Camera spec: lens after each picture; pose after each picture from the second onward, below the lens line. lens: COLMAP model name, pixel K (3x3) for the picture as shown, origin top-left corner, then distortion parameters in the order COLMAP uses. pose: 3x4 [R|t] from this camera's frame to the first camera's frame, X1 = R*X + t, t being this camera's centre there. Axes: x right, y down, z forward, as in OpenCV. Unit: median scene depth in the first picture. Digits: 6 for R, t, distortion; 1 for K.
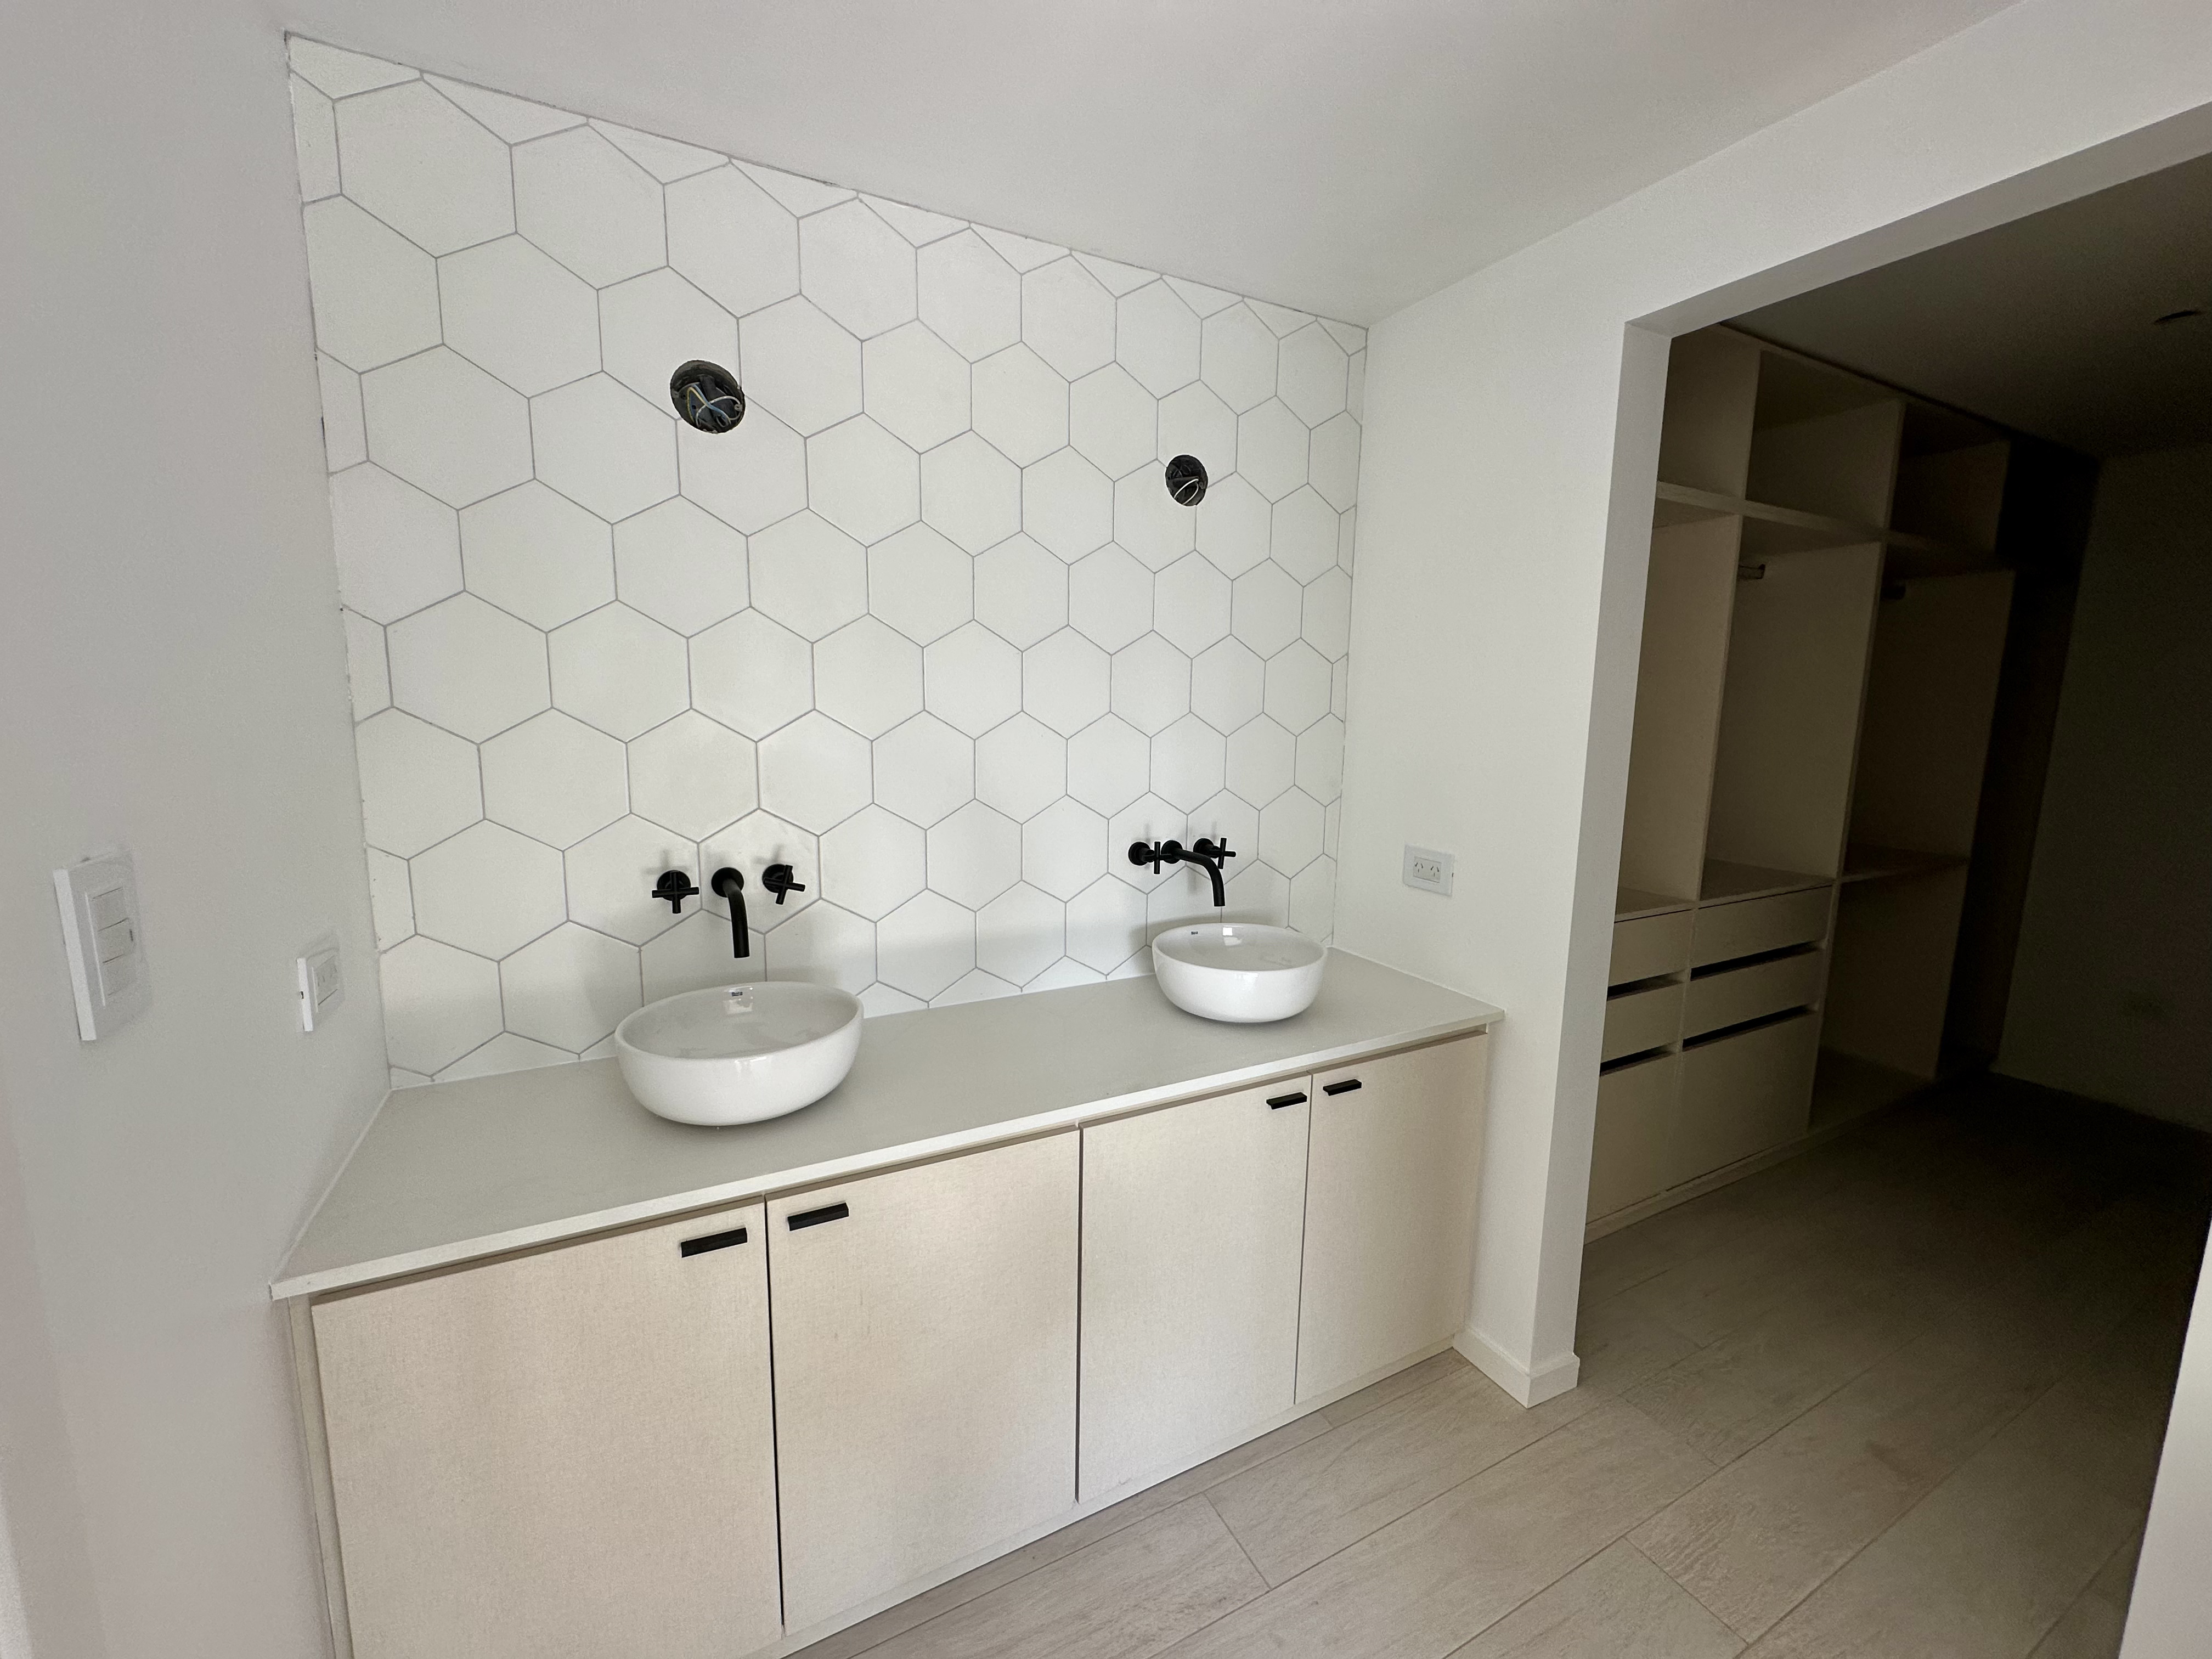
lens RADIAL K [[876.3, 0, 1106.0], [0, 876.3, 829.5], [0, 0, 1]] dist [-0.001996, -0.000192]
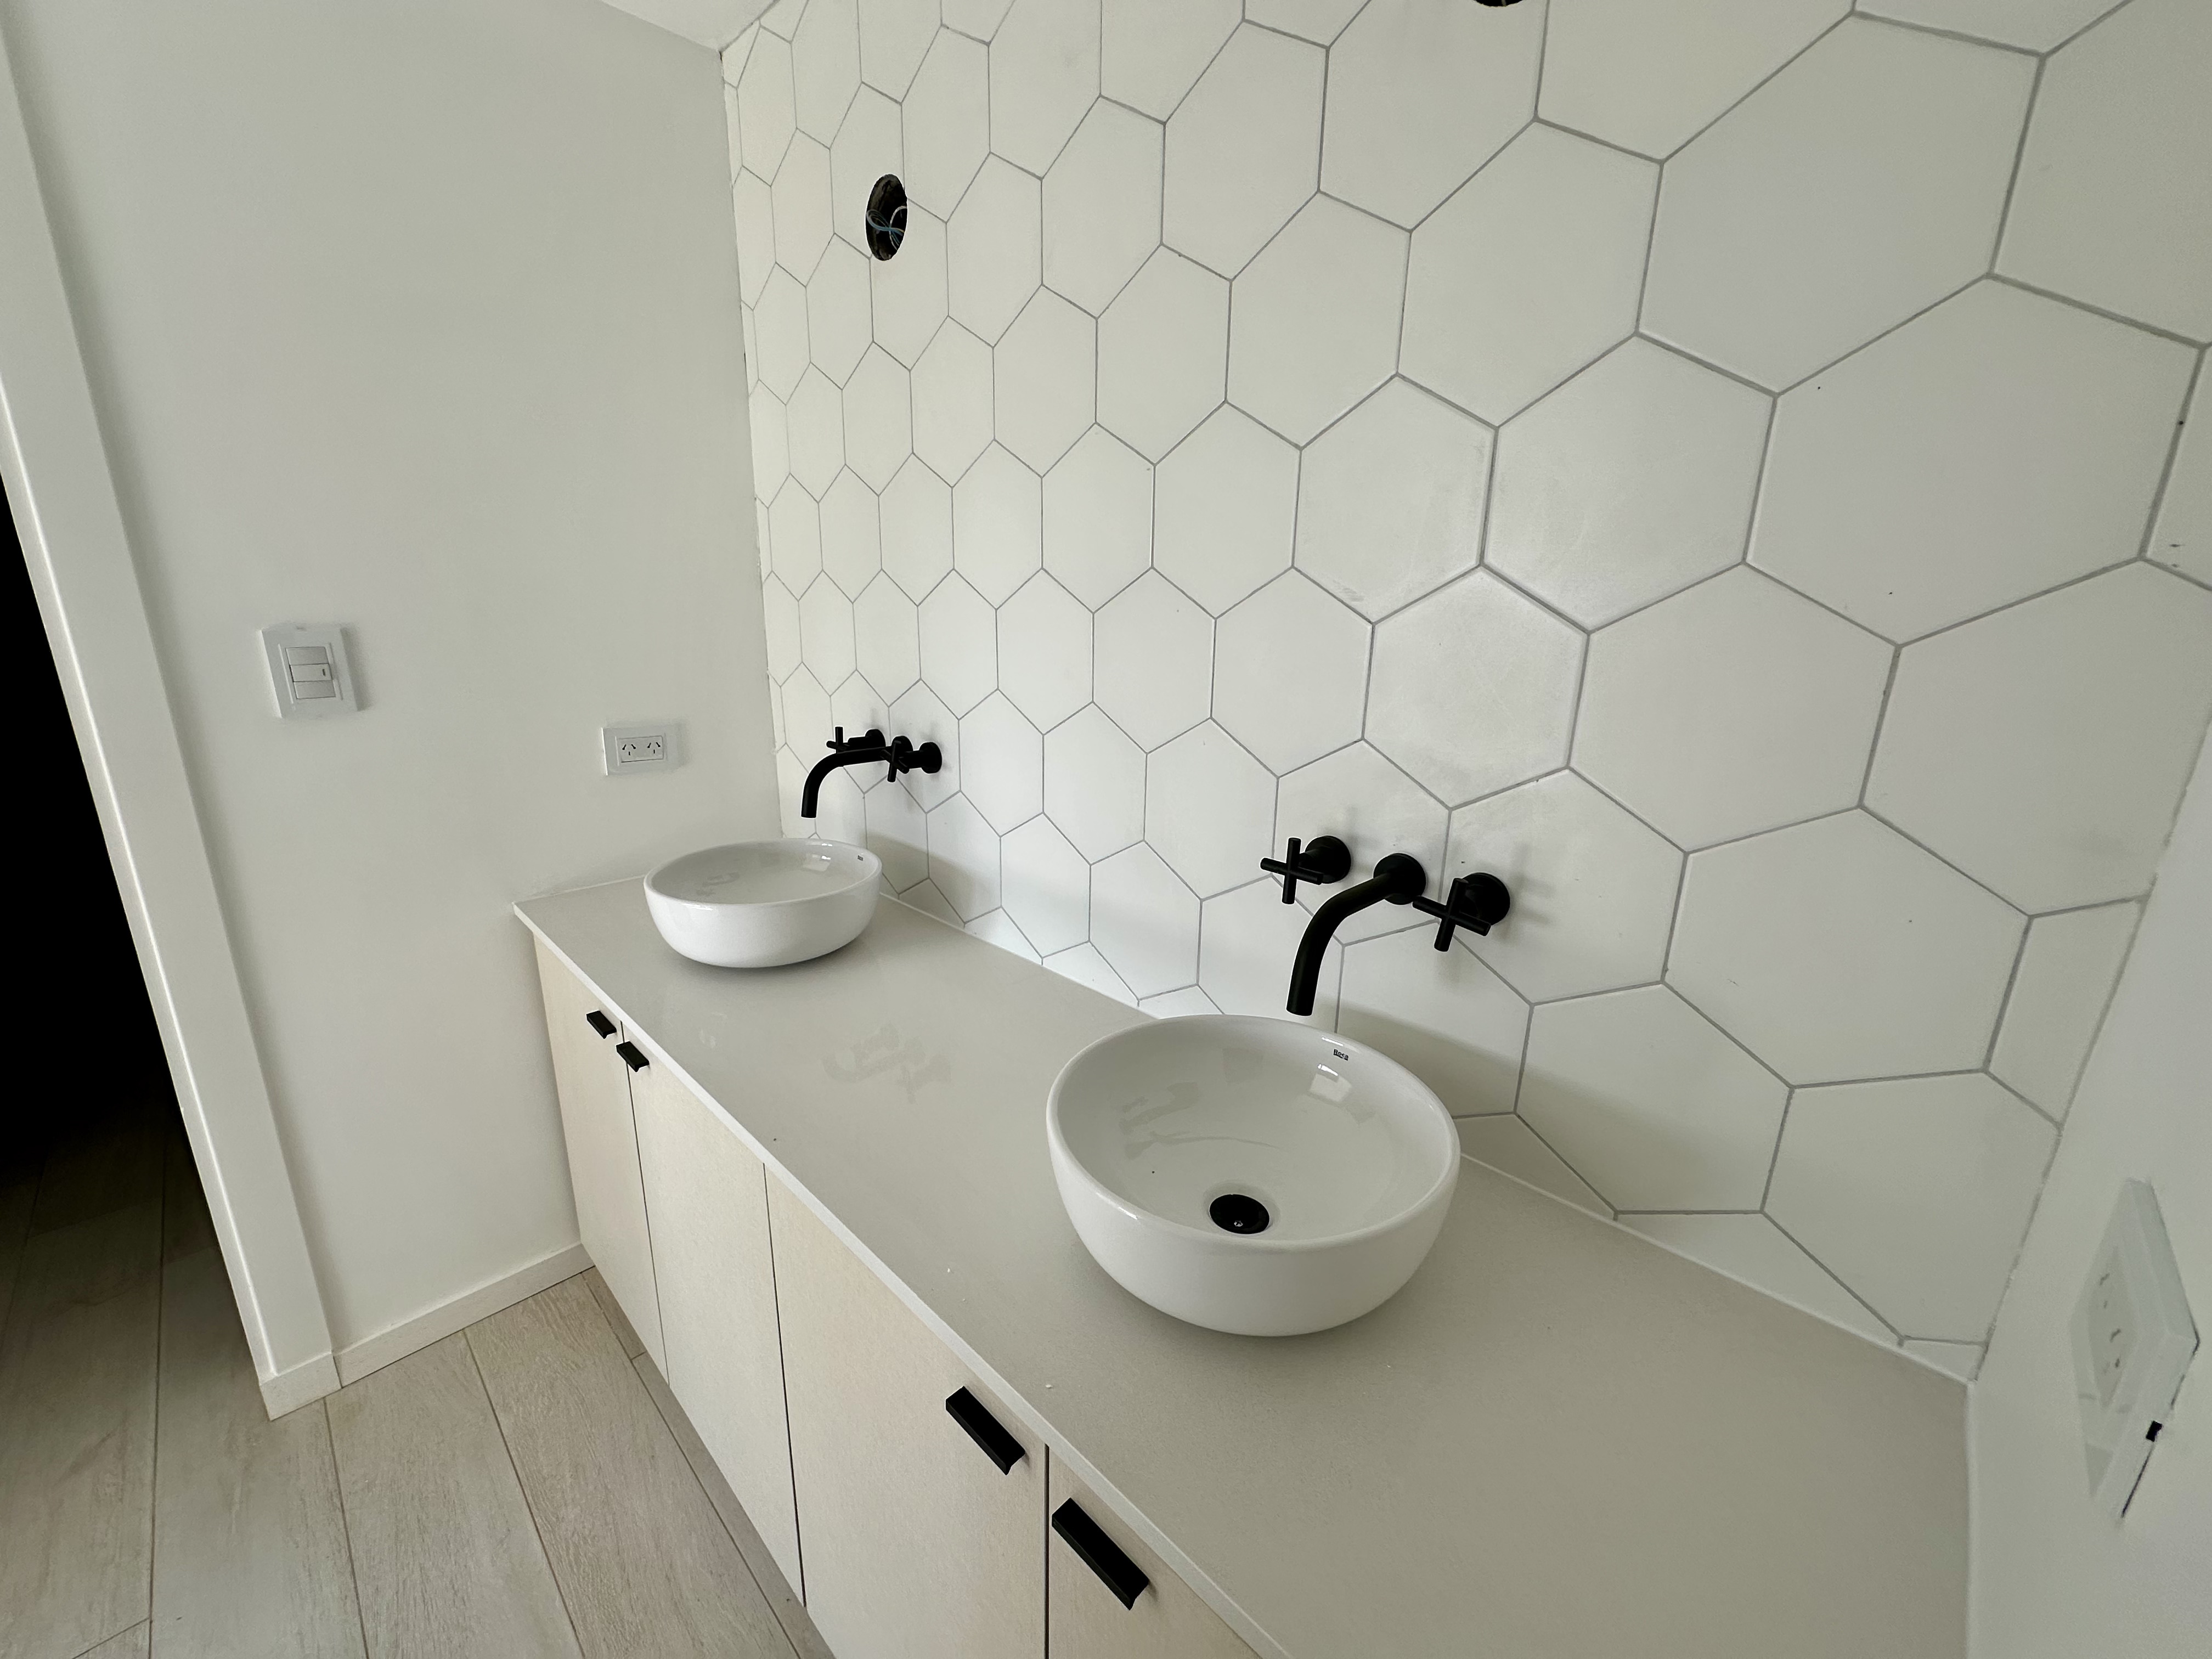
lens RADIAL K [[876.3, 0, 1106.0], [0, 876.3, 829.5], [0, 0, 1]] dist [-0.001996, -0.000192]
pose [[0.303700, 0.243507, -0.921125, 0.560254], [-0.151778, 0.966807, 0.205542, -0.089336], [0.940601, 0.077383, 0.330578, 0.875879]]
